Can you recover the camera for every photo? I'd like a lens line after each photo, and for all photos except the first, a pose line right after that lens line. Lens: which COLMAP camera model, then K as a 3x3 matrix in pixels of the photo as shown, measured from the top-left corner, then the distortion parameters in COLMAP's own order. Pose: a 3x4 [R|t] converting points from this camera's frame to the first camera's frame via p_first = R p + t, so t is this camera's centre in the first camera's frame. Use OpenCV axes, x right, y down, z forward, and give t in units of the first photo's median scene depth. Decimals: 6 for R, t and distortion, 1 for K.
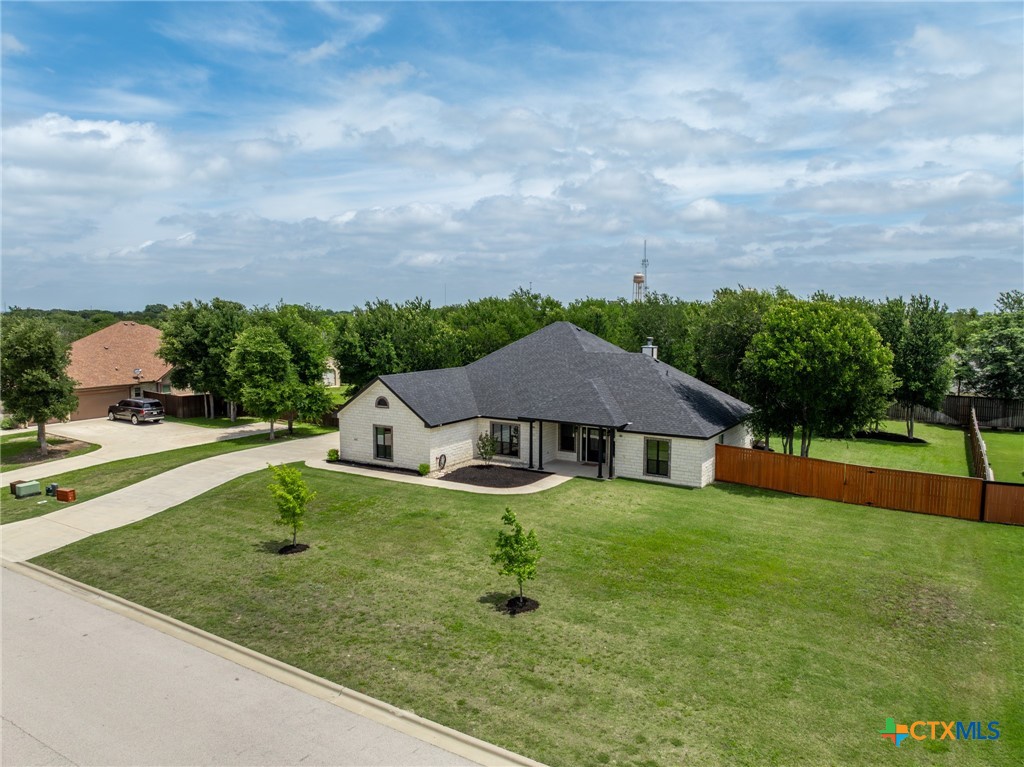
lens RADIAL K [[728.7, 0, 511.1], [0, 728.7, 323.7], [0, 0, 1]] dist [-0.038474, 0.028562]
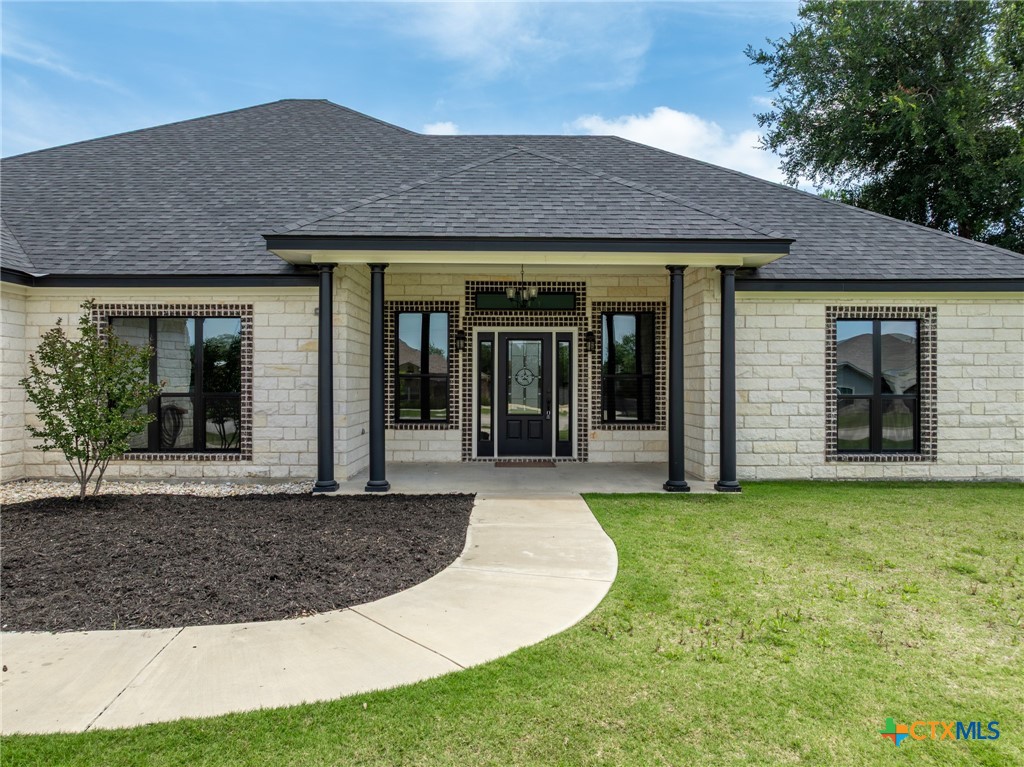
lens RADIAL K [[723.6, 0, 515.5], [0, 723.6, 396.9], [0, 0, 1]] dist [-0.033533, 0.021568]
pose [[0.839236, -0.014577, 0.543572, -0.053703], [0.013223, 0.999892, 0.006399, 0.222574], [-0.543607, 0.001818, 0.839338, 1.031109]]
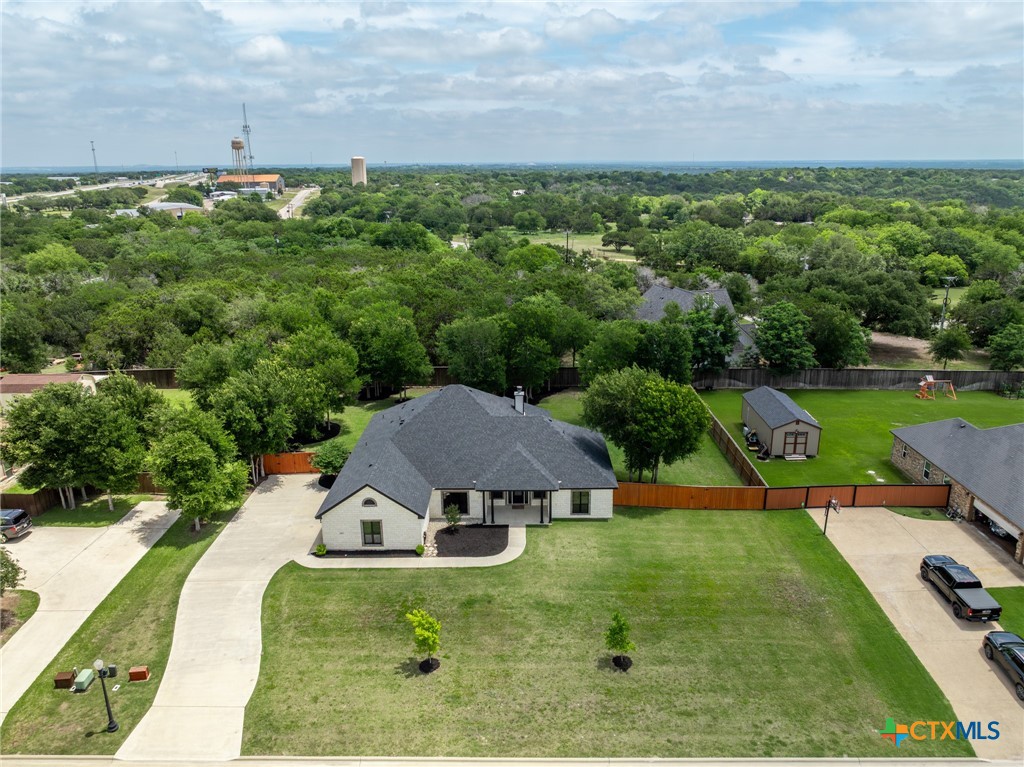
lens RADIAL K [[759.2, 0, 514.6], [0, 759.2, 343.3], [0, 0, 1]] dist [-0.040308, 0.028478]
pose [[0.853024, -0.137316, 0.503482, -0.742974], [0.021792, 0.973294, 0.228527, -0.558792], [-0.521416, -0.183968, 0.833235, -0.141079]]
